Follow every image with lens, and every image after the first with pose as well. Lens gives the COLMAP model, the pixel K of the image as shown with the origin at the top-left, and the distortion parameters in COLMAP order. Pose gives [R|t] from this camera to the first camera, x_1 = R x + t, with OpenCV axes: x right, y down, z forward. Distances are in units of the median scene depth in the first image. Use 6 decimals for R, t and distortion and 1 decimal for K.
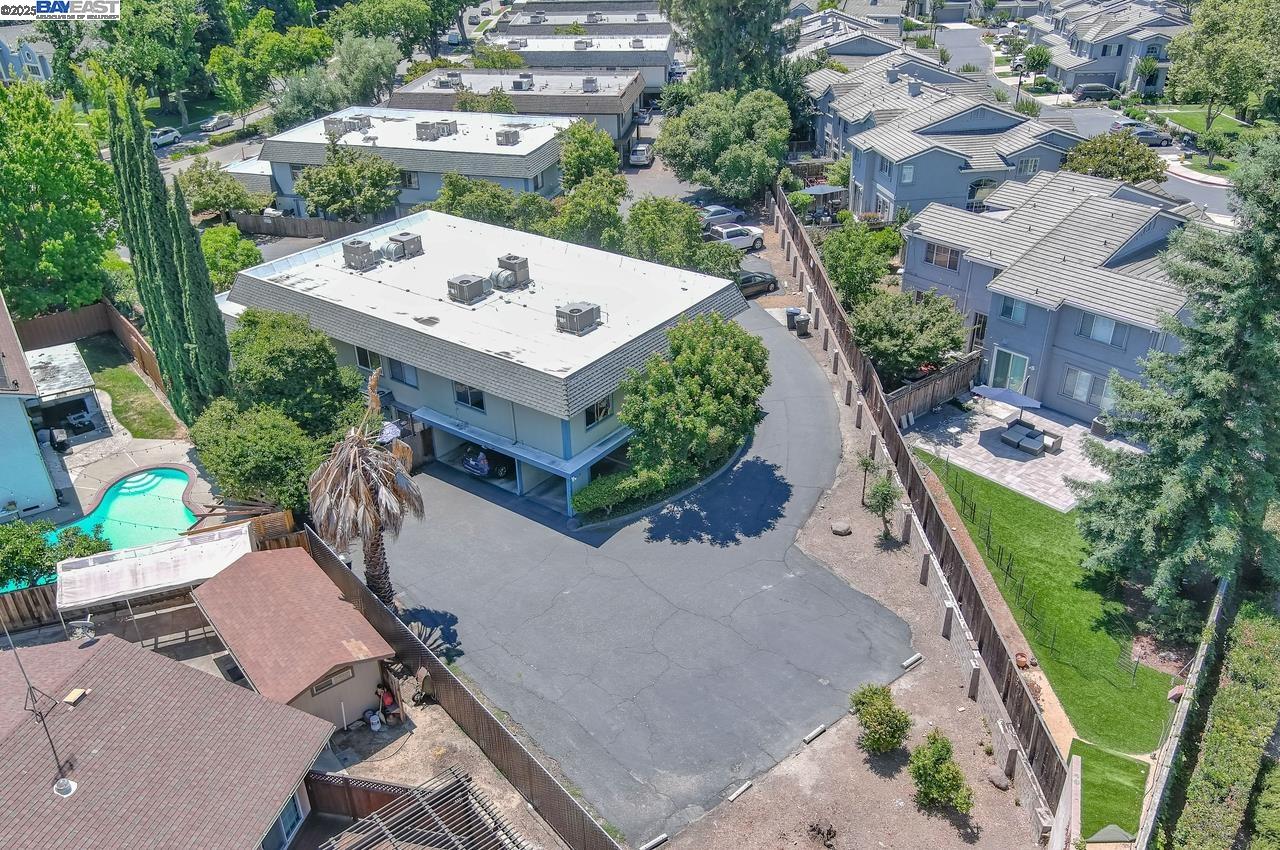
lens RADIAL K [[1001.6, 0, 638.0], [0, 1001.6, 426.8], [0, 0, 1]] dist [0.016656, 0.001549]
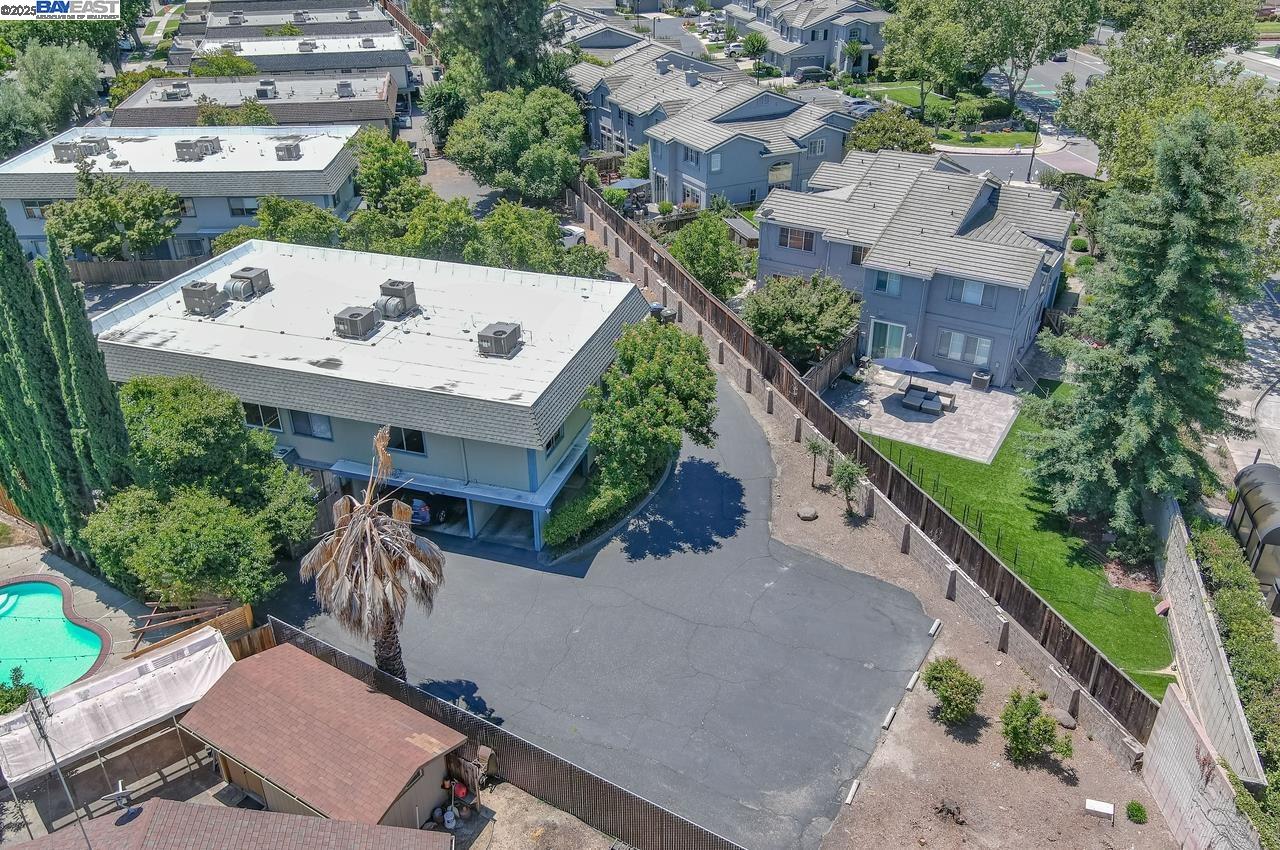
lens RADIAL K [[1001.6, 0, 642.0], [0, 1001.6, 426.1], [0, 0, 1]] dist [0.016656, 0.001549]
pose [[0.945512, -0.146408, 0.290813, -0.212644], [0.144693, 0.989094, 0.027515, -0.034787], [-0.291670, 0.016063, 0.956384, 0.064213]]
